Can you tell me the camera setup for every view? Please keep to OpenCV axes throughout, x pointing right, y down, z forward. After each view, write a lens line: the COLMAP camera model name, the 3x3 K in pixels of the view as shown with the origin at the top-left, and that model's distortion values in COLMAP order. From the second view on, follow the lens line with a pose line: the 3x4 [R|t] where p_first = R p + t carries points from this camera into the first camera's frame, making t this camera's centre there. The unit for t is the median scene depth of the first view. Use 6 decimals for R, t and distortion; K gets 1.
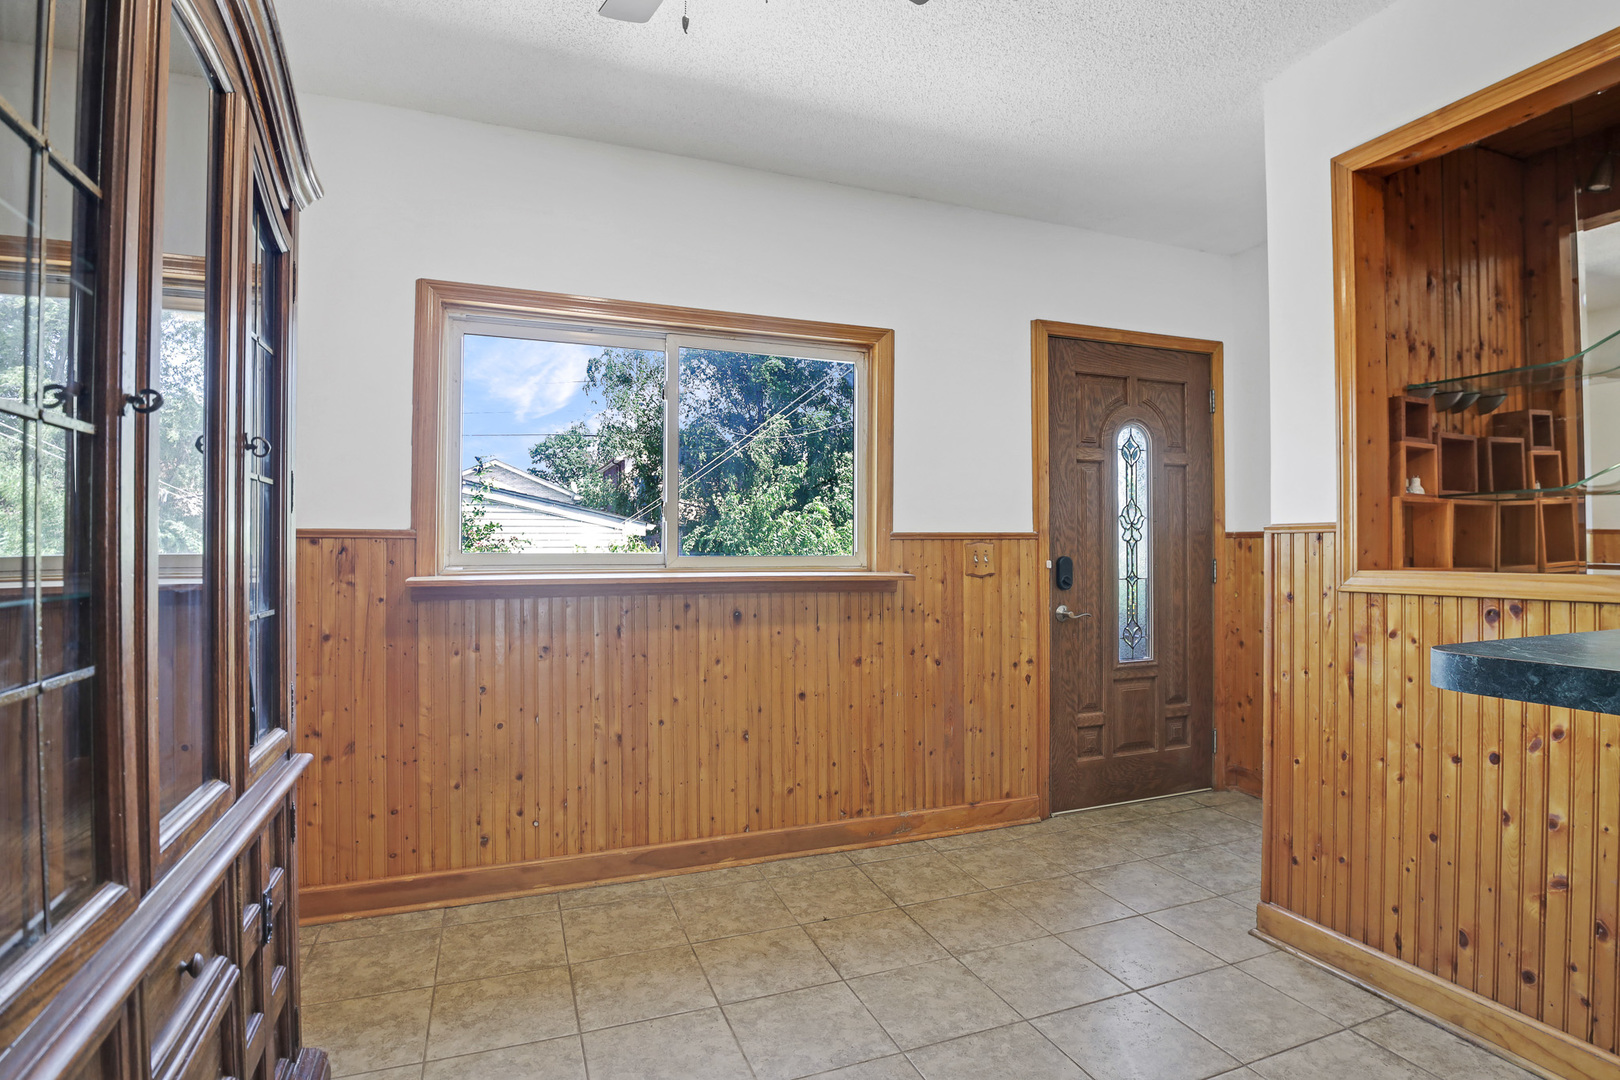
lens RADIAL K [[791.5, 0, 803.4], [0, 791.5, 543.5], [0, 0, 1]] dist [-0.029920, -0.004159]
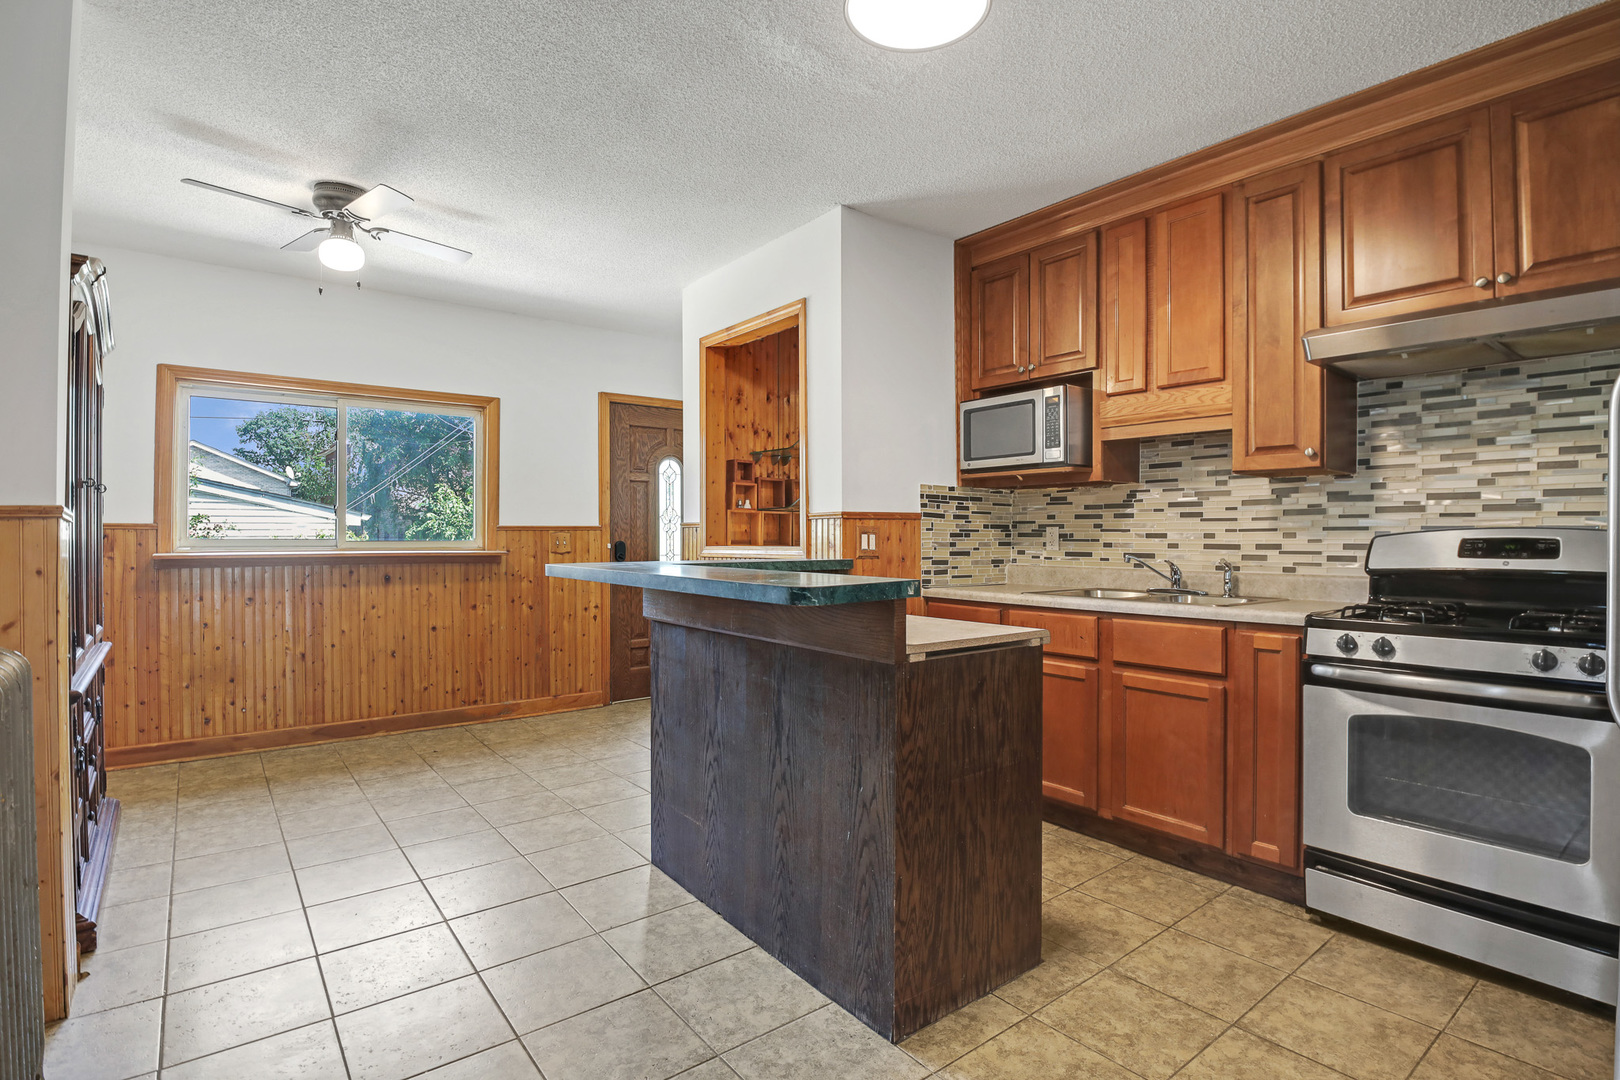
lens RADIAL K [[791.5, 0, 799.4], [0, 791.5, 537.9], [0, 0, 1]] dist [-0.029920, -0.004159]
pose [[0.957567, -0.000955, 0.288208, 0.265754], [-0.000798, 0.999982, 0.005963, 0.000544], [-0.288208, -0.005940, 0.957549, -0.777193]]
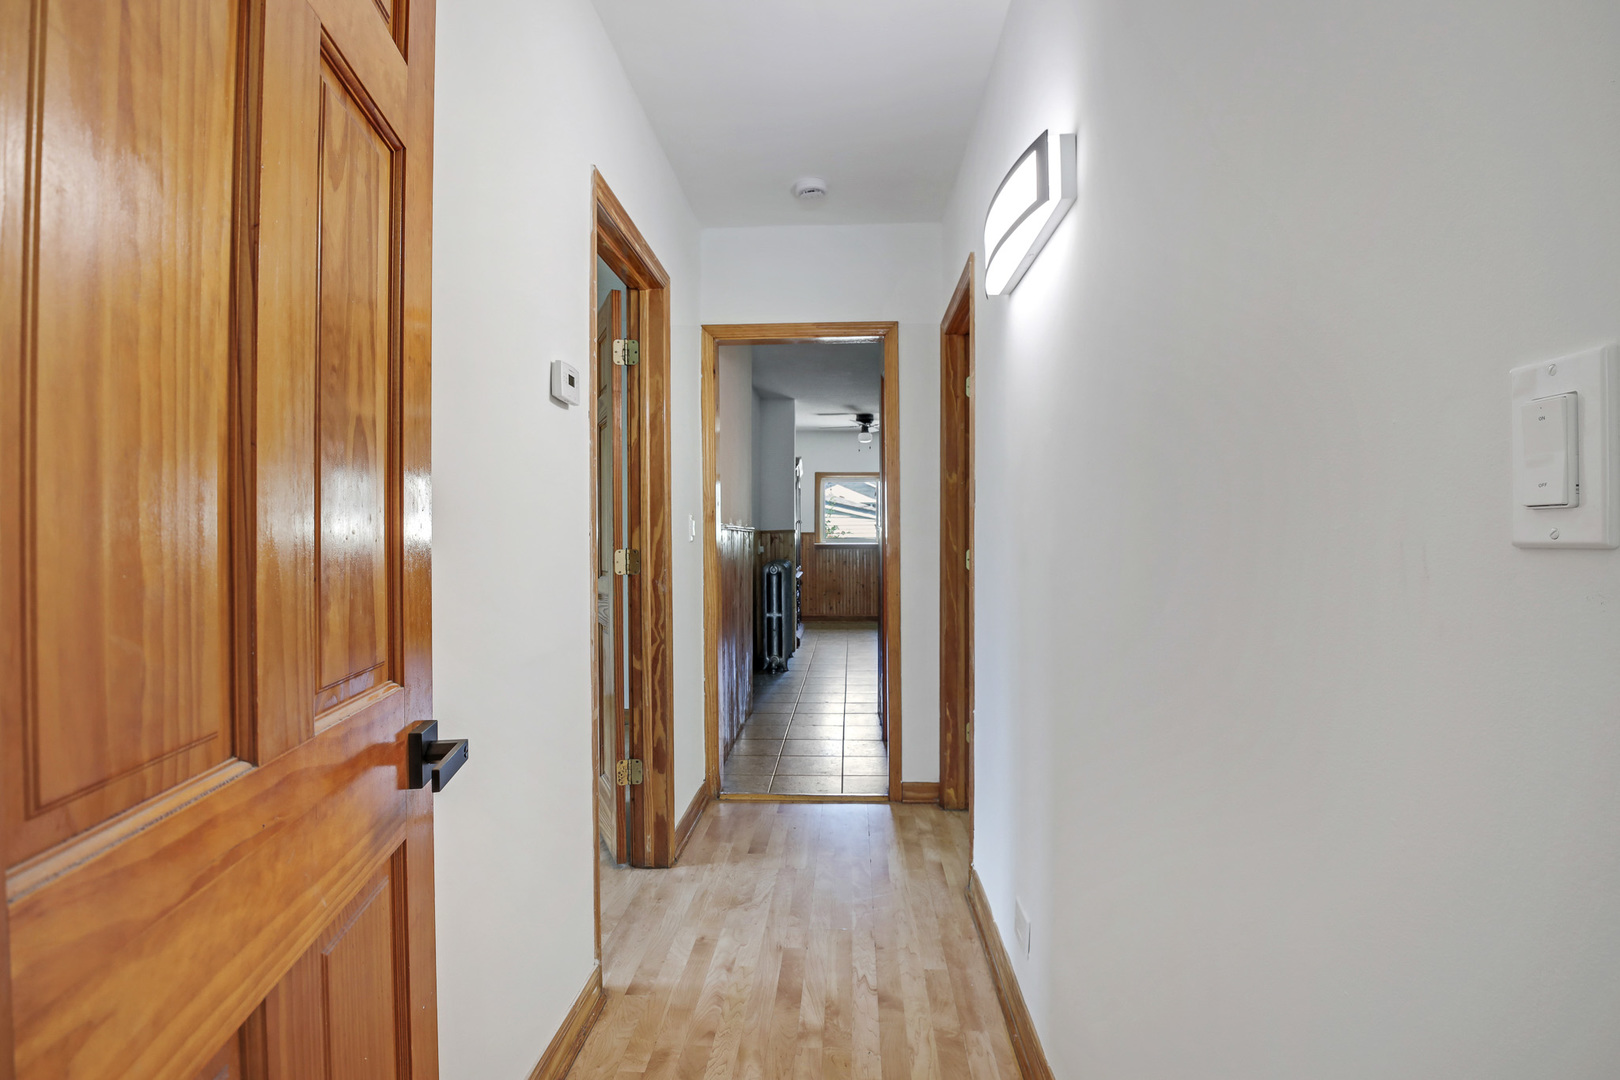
lens RADIAL K [[791.5, 0, 809.9], [0, 791.5, 540.1], [0, 0, 1]] dist [-0.029920, -0.004159]
pose [[0.919480, 0.001151, -0.393134, 1.059219], [0.000610, 0.999990, 0.004356, 0.006334], [0.393135, -0.004246, 0.919471, -2.685977]]
